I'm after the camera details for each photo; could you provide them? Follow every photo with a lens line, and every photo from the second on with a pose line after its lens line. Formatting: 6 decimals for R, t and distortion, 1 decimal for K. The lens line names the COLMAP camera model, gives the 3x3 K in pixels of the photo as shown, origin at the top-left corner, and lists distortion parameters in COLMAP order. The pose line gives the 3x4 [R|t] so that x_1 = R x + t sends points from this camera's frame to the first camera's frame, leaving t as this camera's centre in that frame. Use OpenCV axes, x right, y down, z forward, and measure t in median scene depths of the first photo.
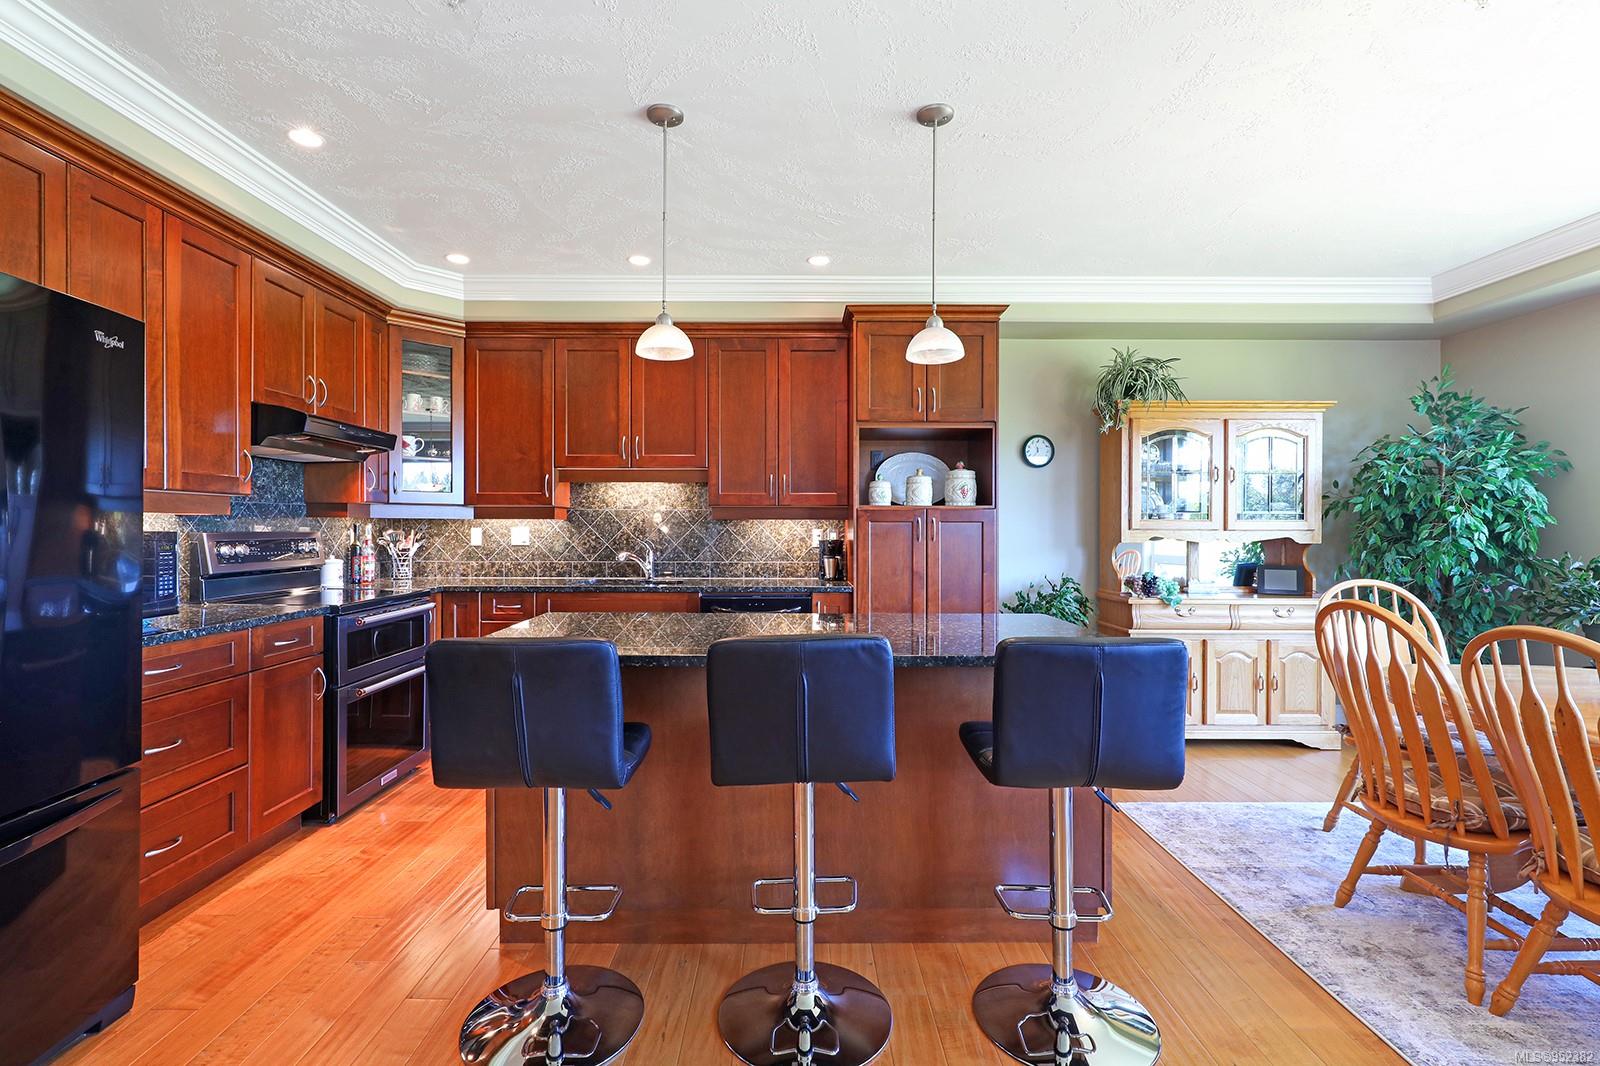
lens RADIAL K [[731.8, 0, 796.5], [0, 731.8, 533.5], [0, 0, 1]] dist [-0.002457, 0.002128]
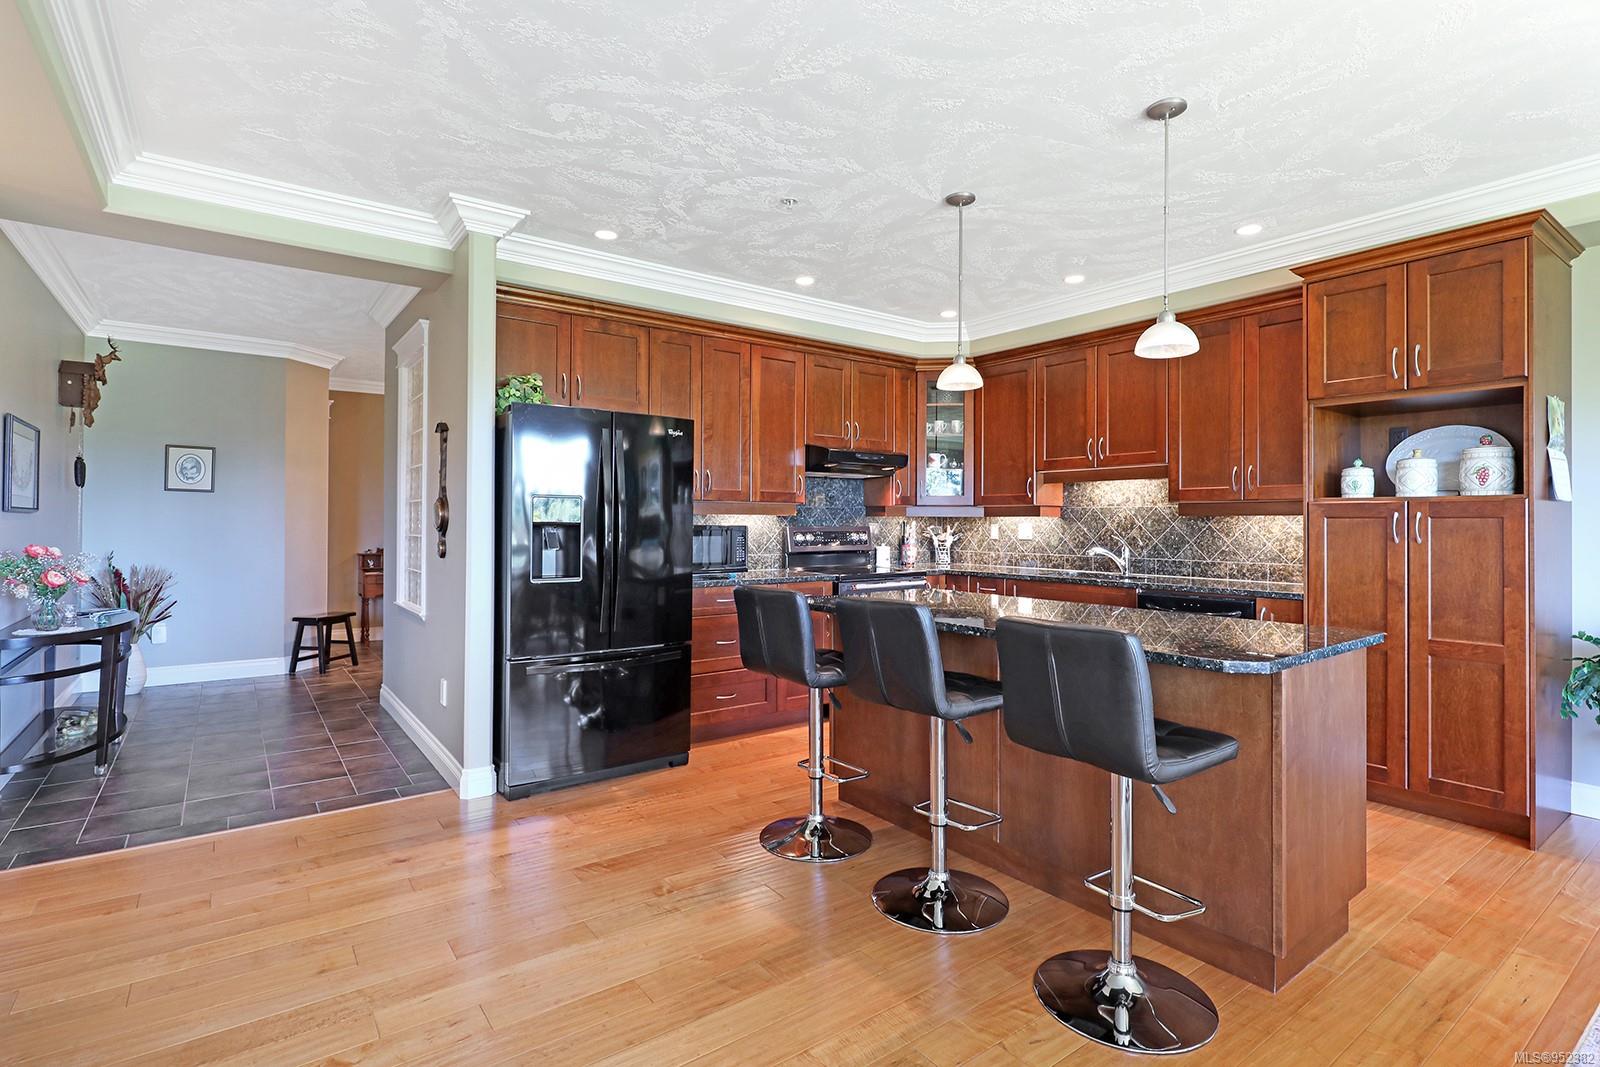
lens RADIAL K [[781.5, 0, 797.3], [0, 781.5, 513.6], [0, 0, 1]] dist [-0.003174, -0.001338]
pose [[0.590061, -0.008963, -0.807309, 0.458626], [-0.010036, 0.999780, -0.018435, 0.001917], [0.807296, 0.018980, 0.589841, -0.013082]]
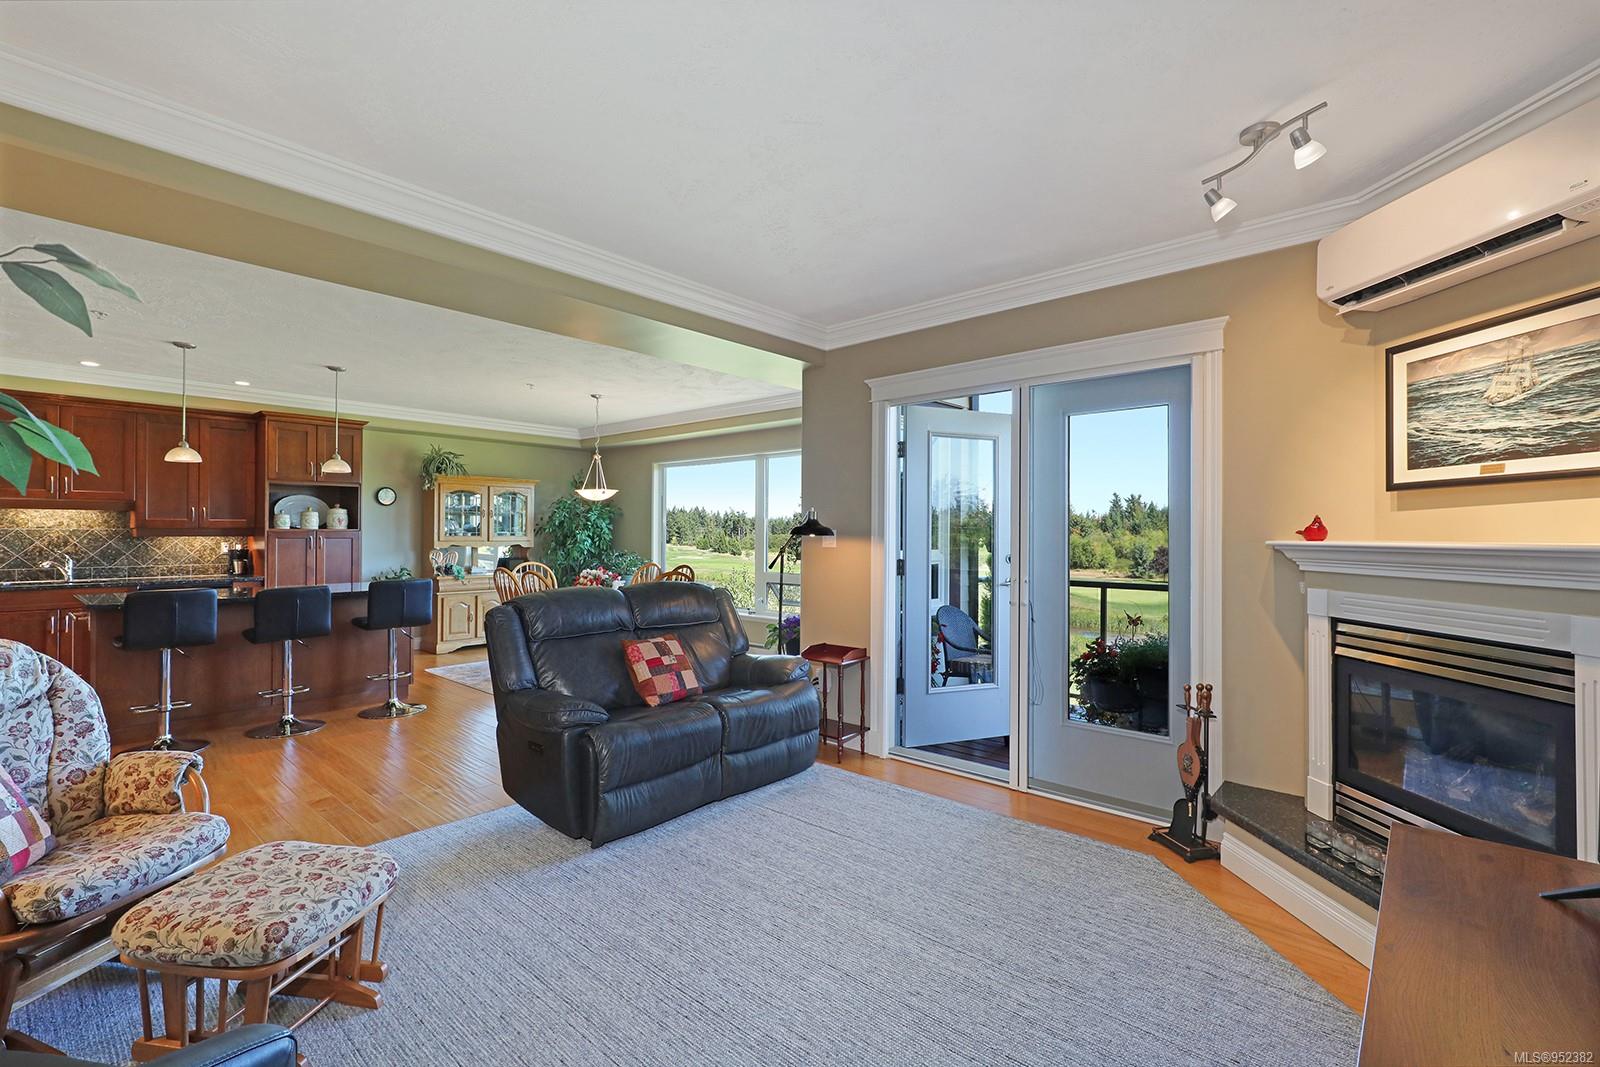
lens RADIAL K [[731.8, 0, 818.1], [0, 731.8, 528.9], [0, 0, 1]] dist [-0.002457, 0.002128]
pose [[0.659098, 0.003114, 0.752050, -0.343222], [0.003345, 0.999969, -0.007072, -0.021622], [-0.752049, 0.007177, 0.659068, -1.048626]]
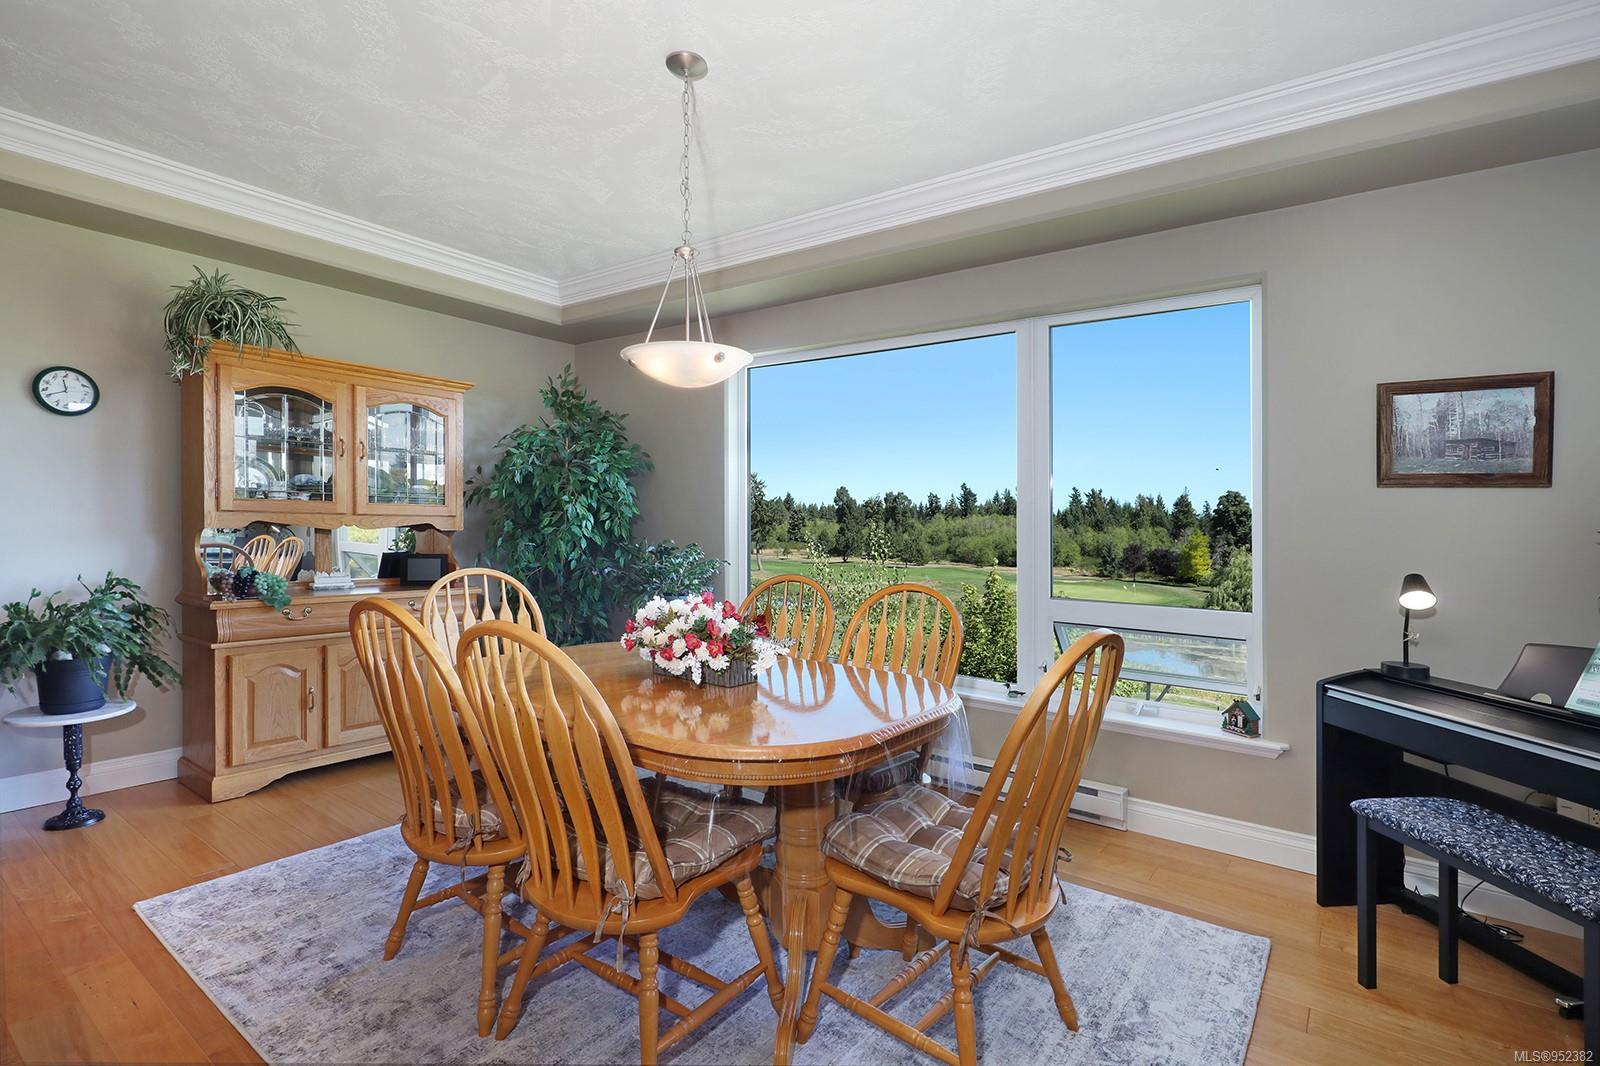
lens RADIAL K [[762.4, 0, 798.9], [0, 762.4, 541.6], [0, 0, 1]] dist [0.006778, -0.003014]
pose [[0.600446, -0.008104, 0.799624, 0.195035], [-0.012692, 0.999726, 0.019662, 0.003300], [-0.799564, -0.021955, 0.600179, 0.061579]]
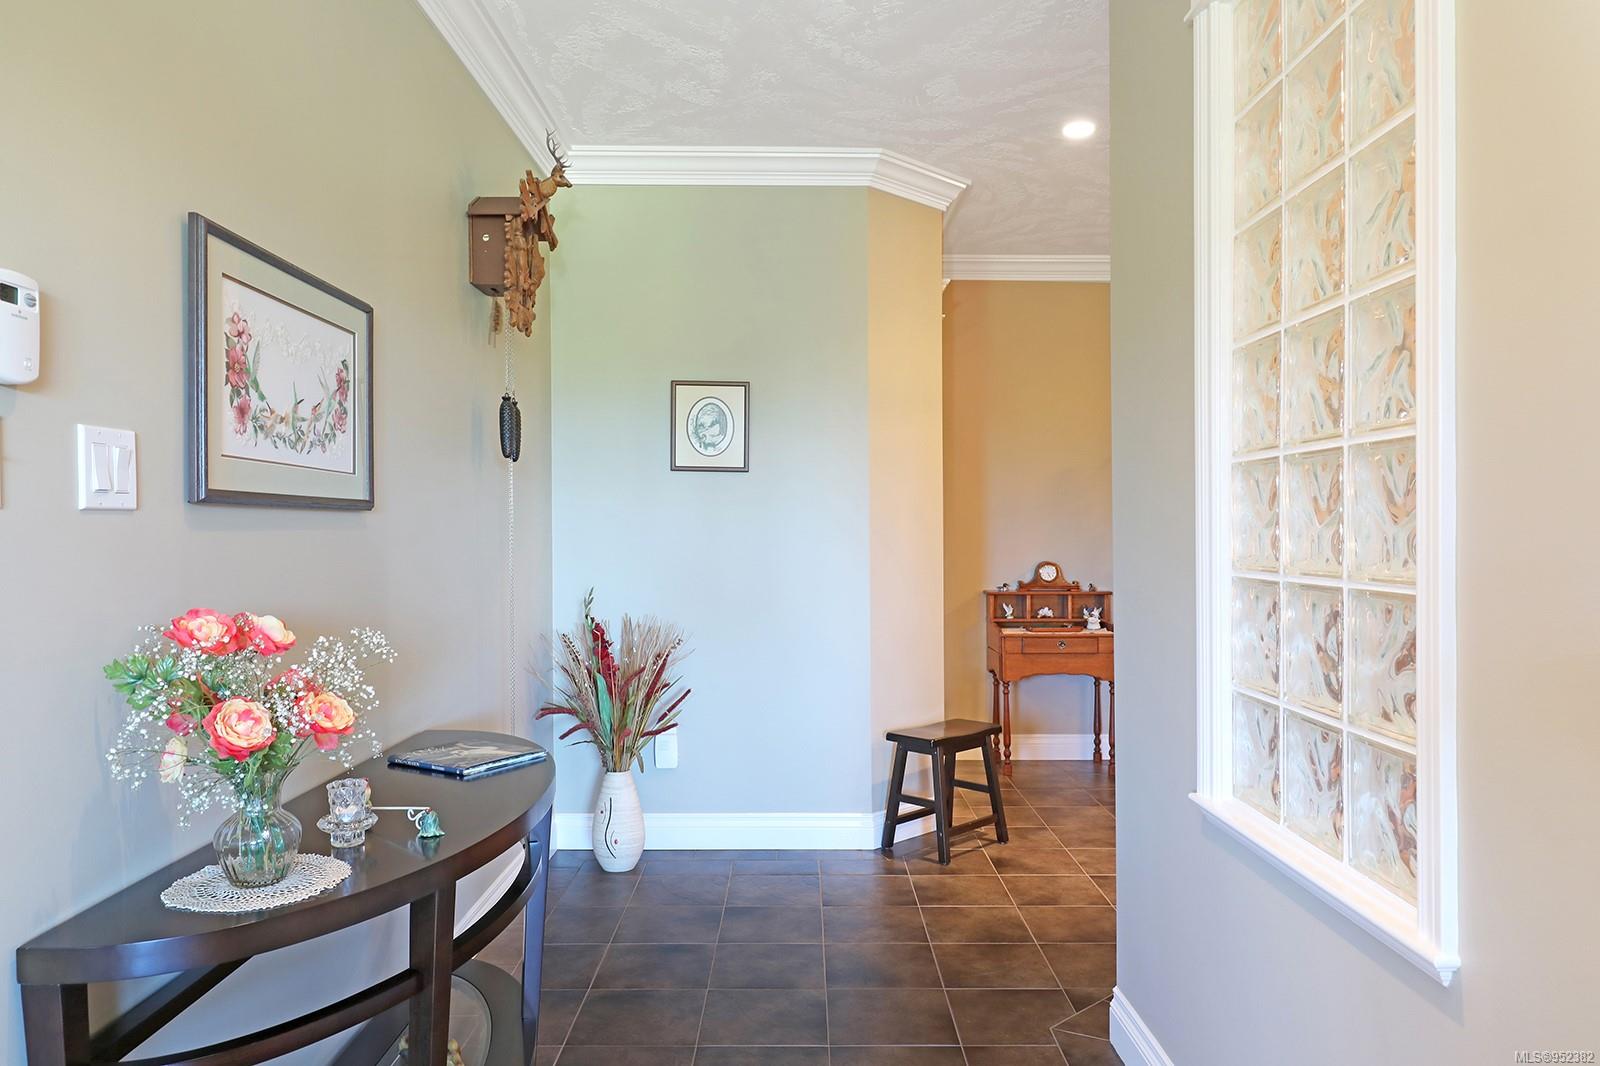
lens RADIAL K [[1077.0, 0, 804.8], [0, 1077.0, 524.1], [0, 0, 1]] dist [-0.000225, 0.001408]
pose [[-0.003327, -0.010645, -0.999938, -0.368511], [-0.004651, 0.999933, -0.010630, 0.004935], [0.999984, 0.004615, -0.003376, 0.021518]]
